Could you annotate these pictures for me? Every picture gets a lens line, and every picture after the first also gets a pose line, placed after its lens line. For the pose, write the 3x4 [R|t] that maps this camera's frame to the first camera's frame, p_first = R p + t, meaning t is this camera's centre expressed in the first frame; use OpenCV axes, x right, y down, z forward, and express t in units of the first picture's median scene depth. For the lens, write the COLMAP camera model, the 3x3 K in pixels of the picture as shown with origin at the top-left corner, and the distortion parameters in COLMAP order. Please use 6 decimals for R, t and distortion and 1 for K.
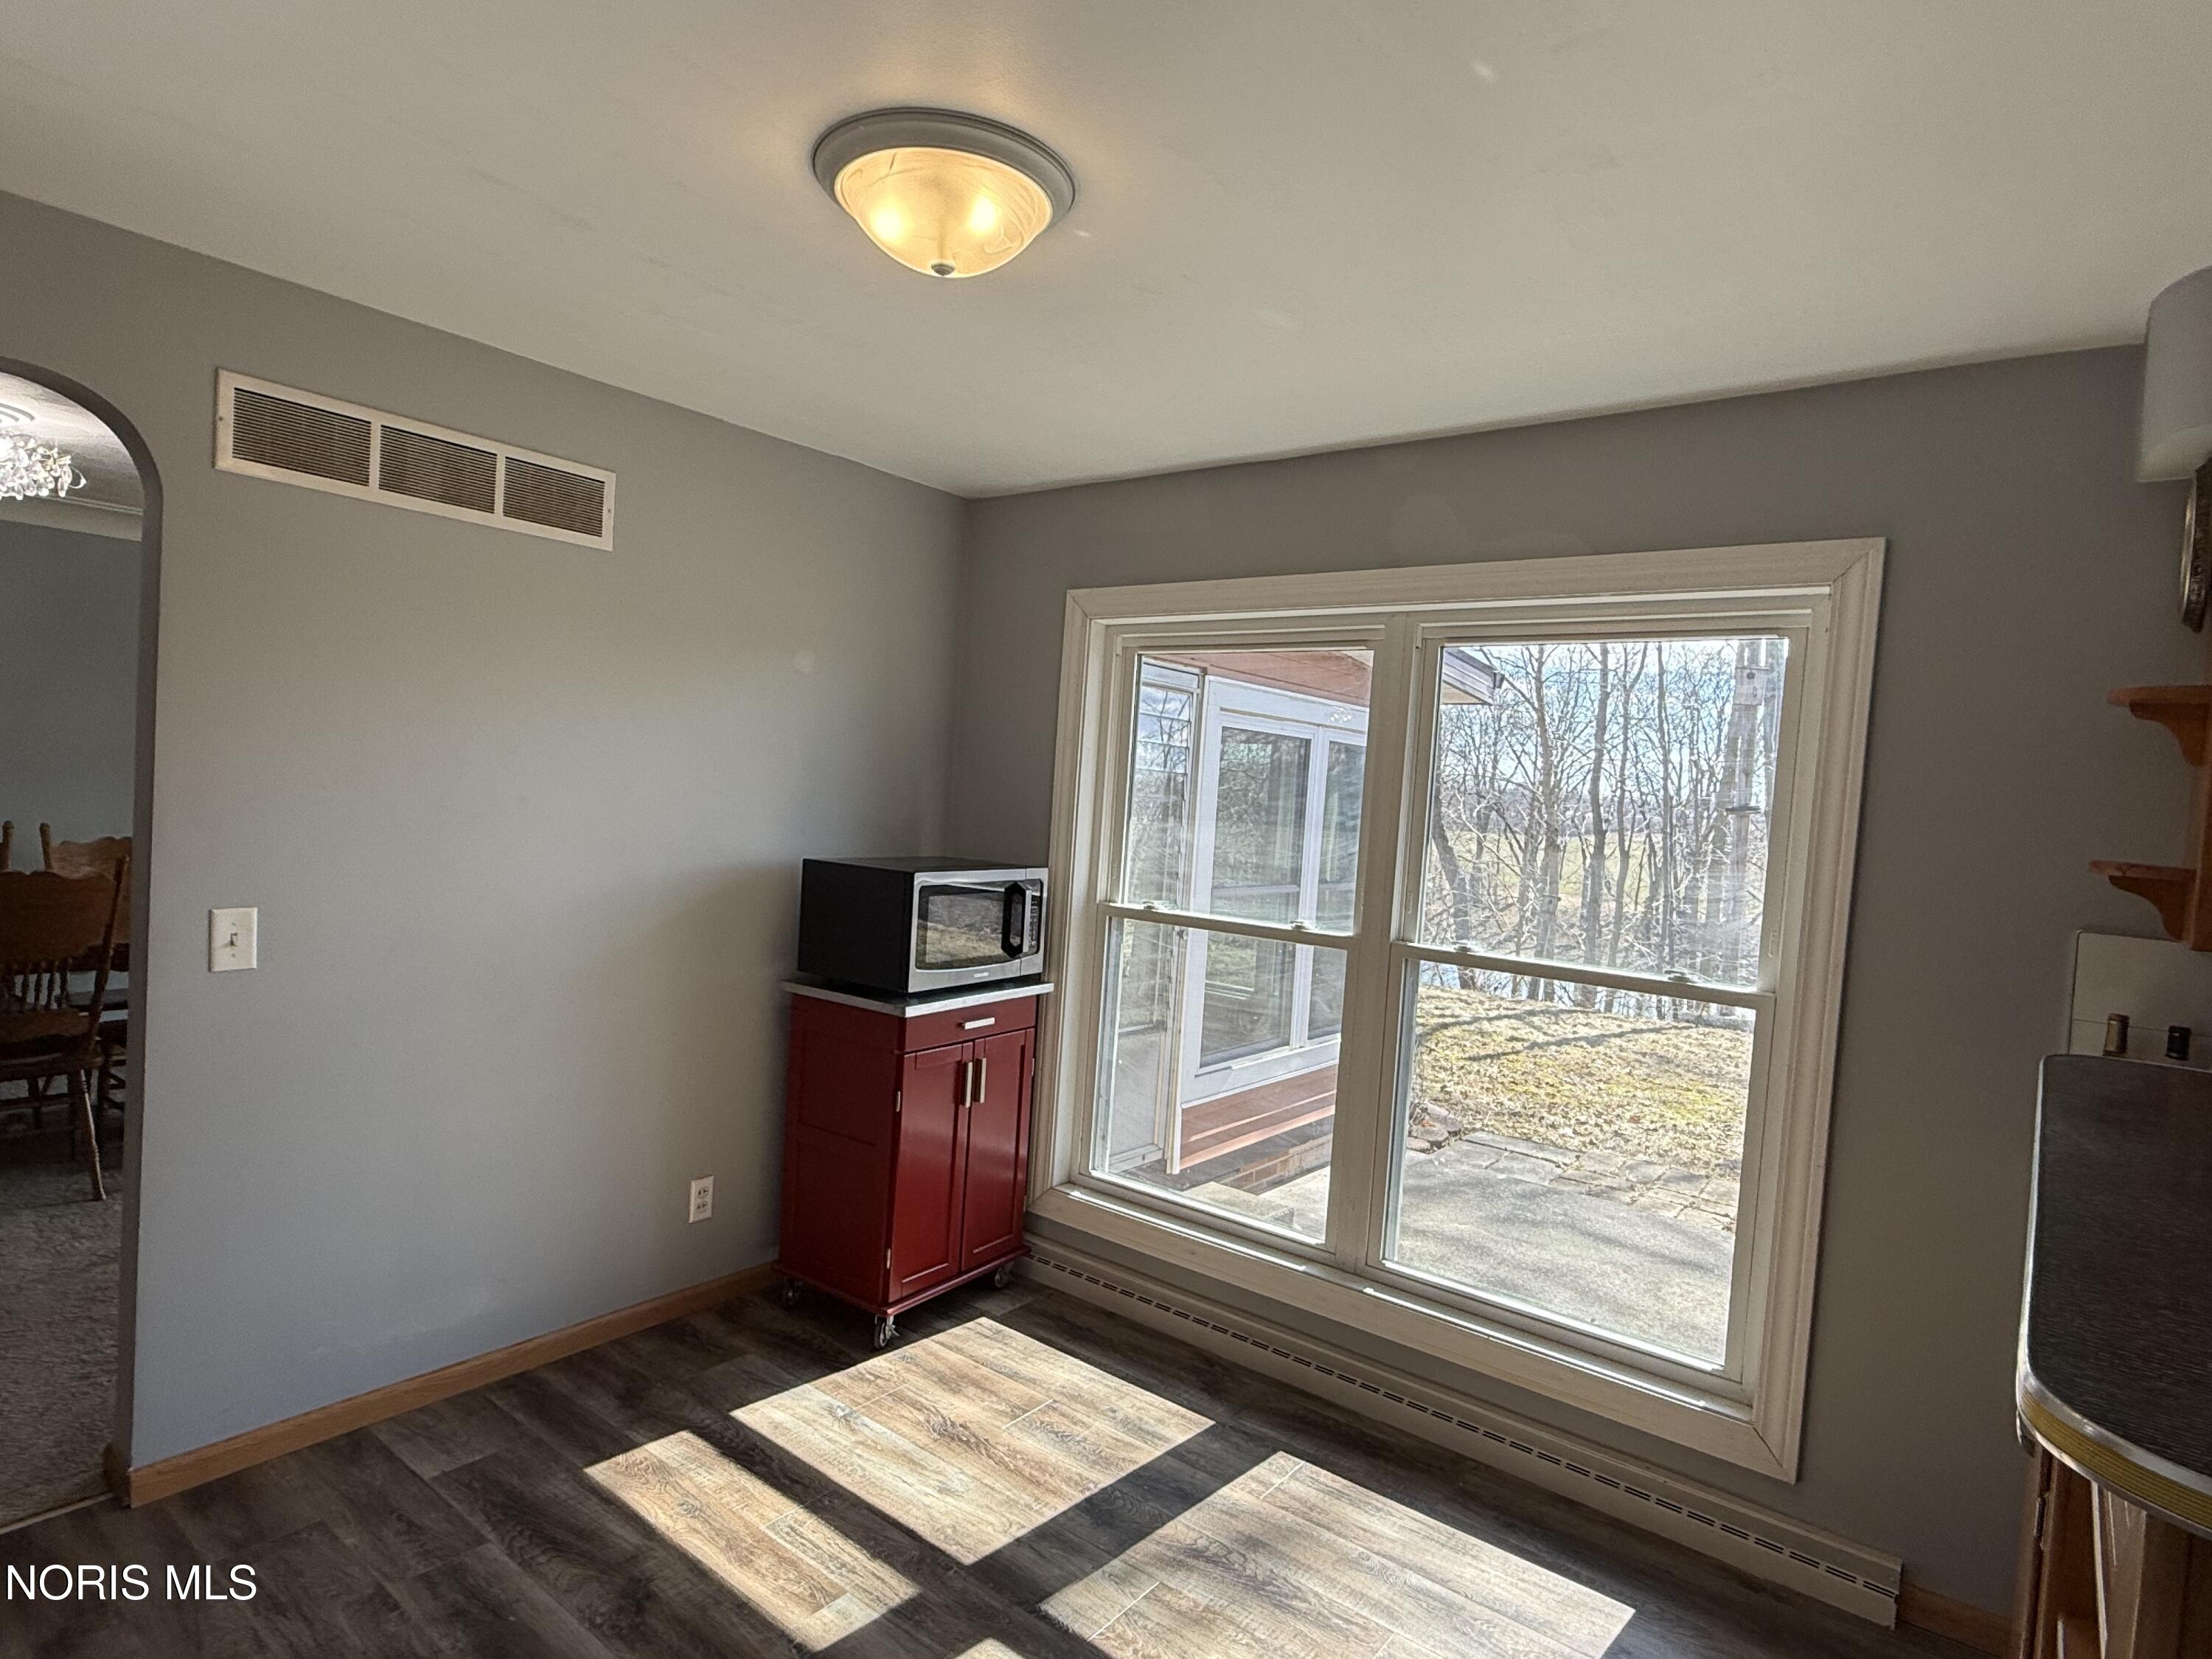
lens RADIAL K [[1285.4, 0, 1106.0], [0, 1285.4, 829.5], [0, 0, 1]] dist [0.018279, -0.000240]
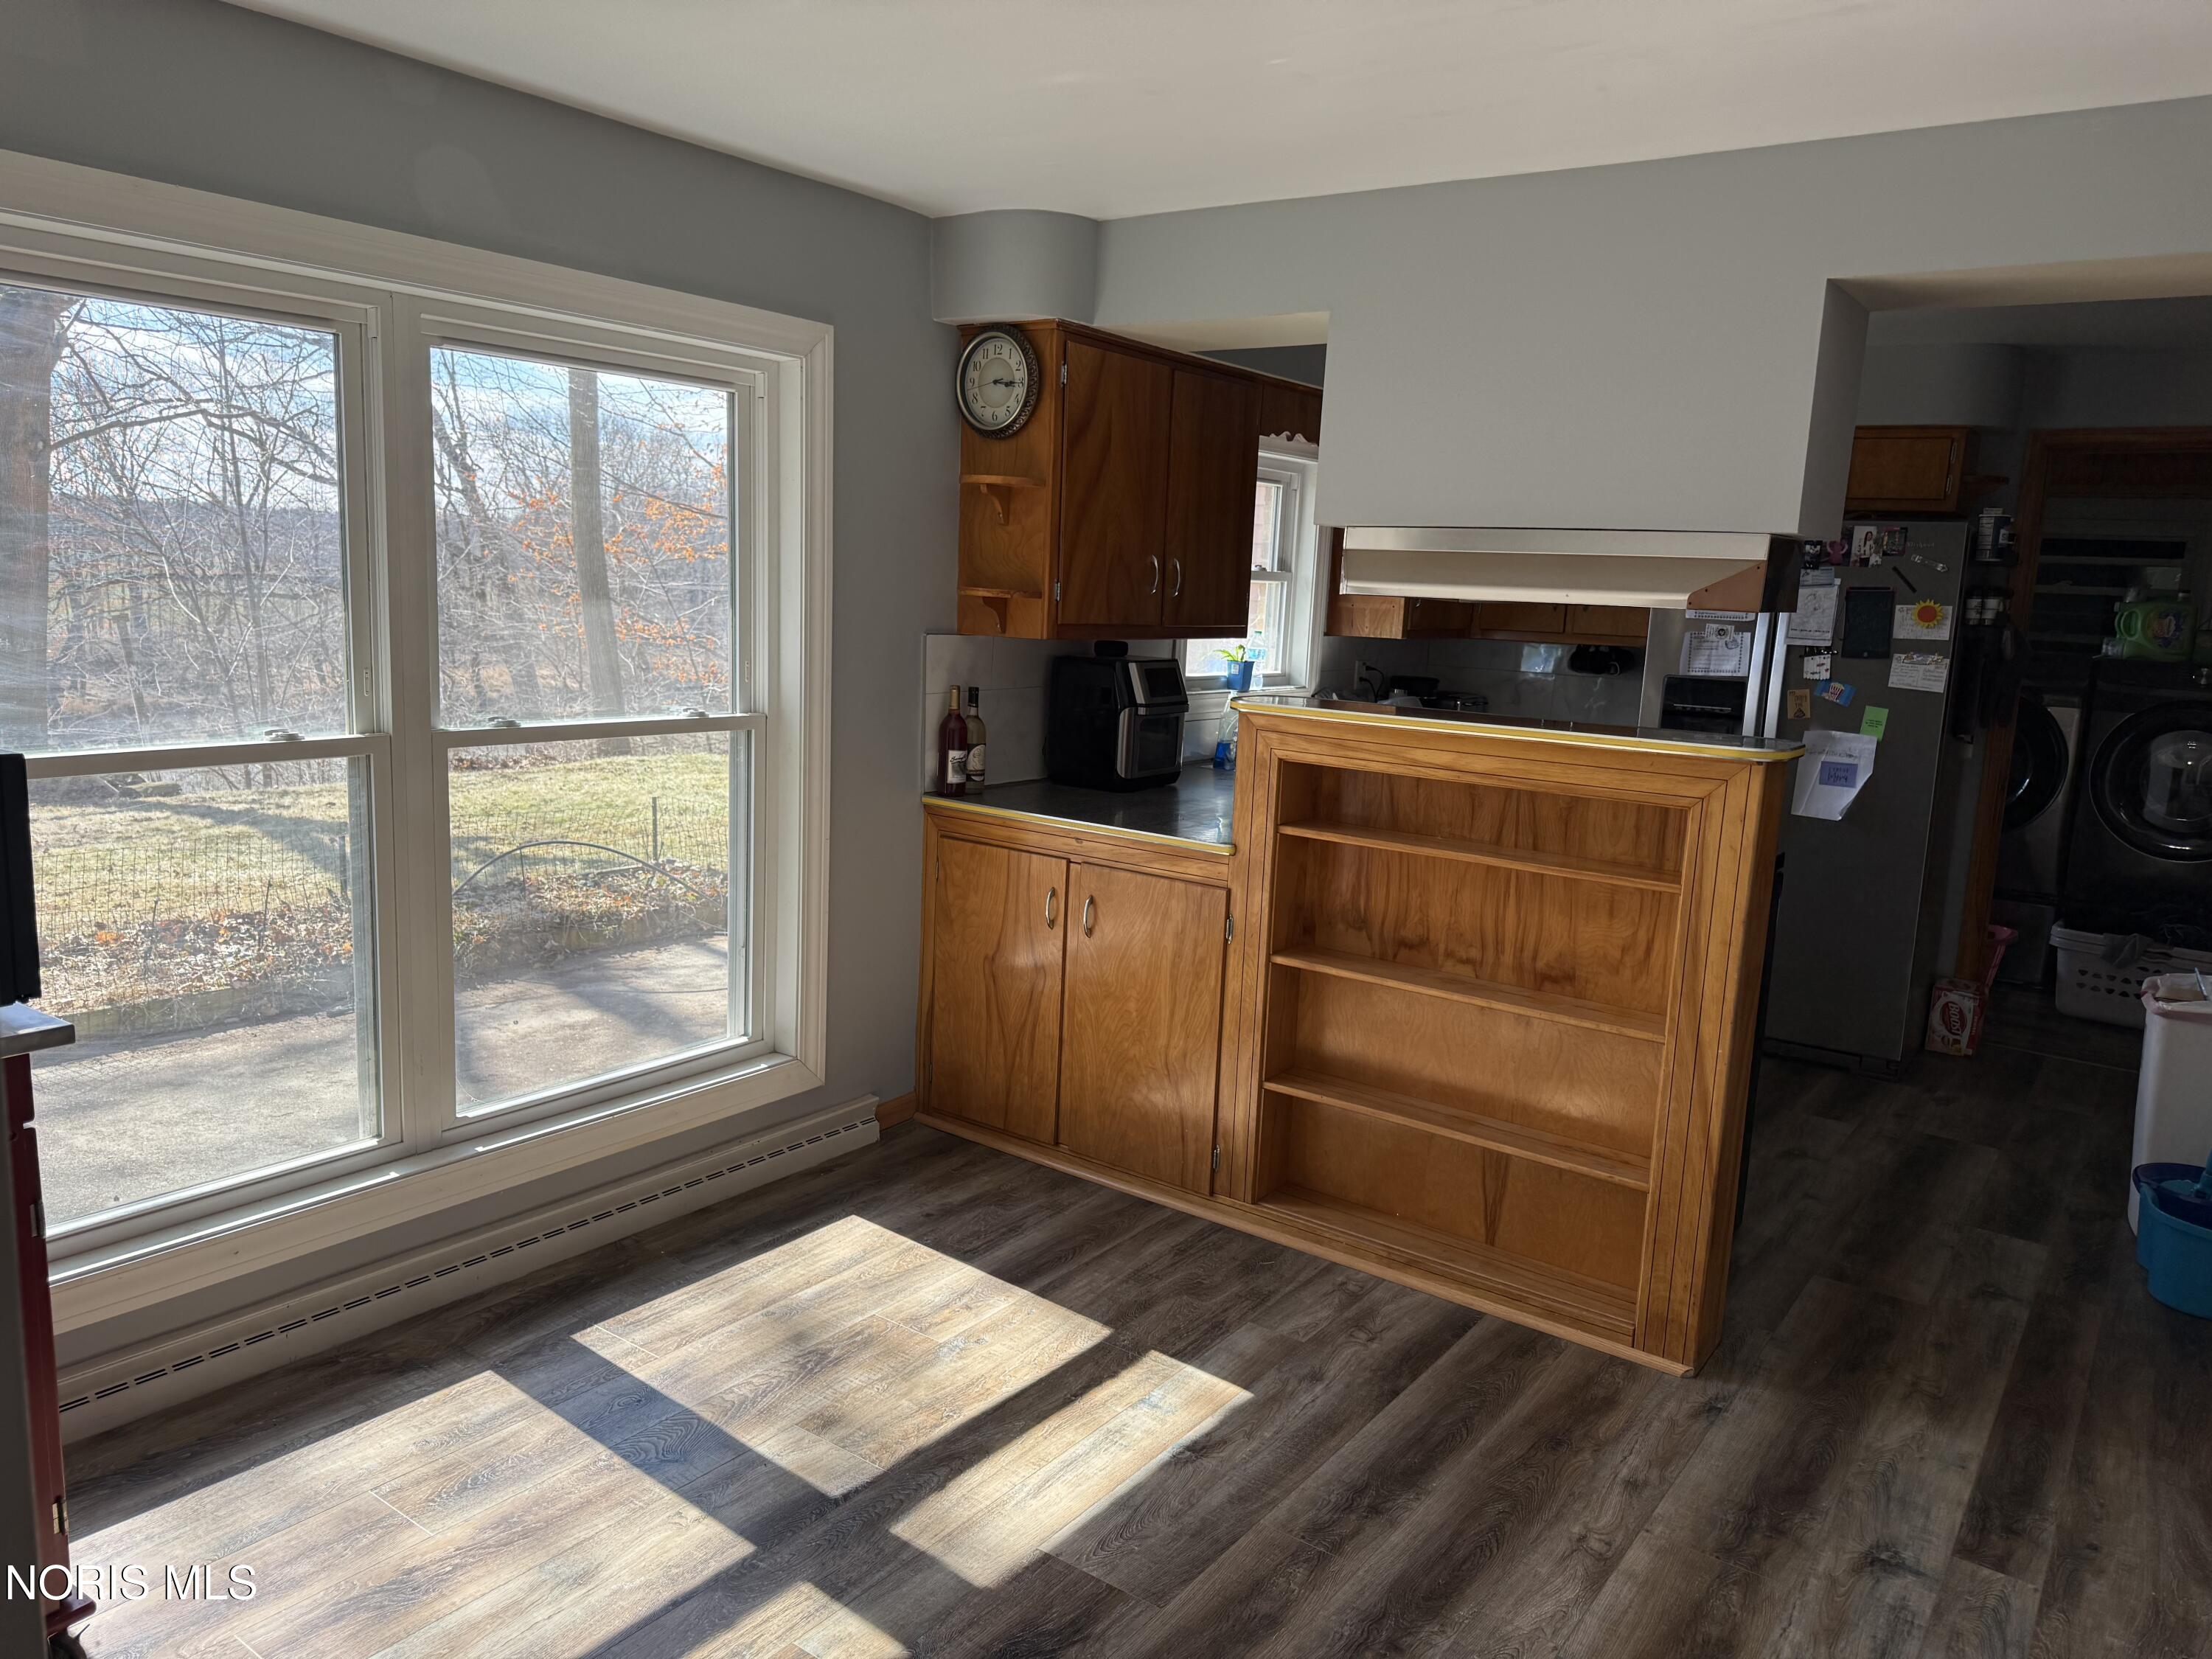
lens RADIAL K [[1584.7, 0, 1106.0], [0, 1584.7, 829.5], [0, 0, 1]] dist [0.178007, -0.277137]
pose [[-0.057352, -0.217158, 0.974450, -0.882096], [-0.002853, 0.976088, 0.217355, -0.079908], [-0.998350, 0.009686, -0.056600, 0.727624]]
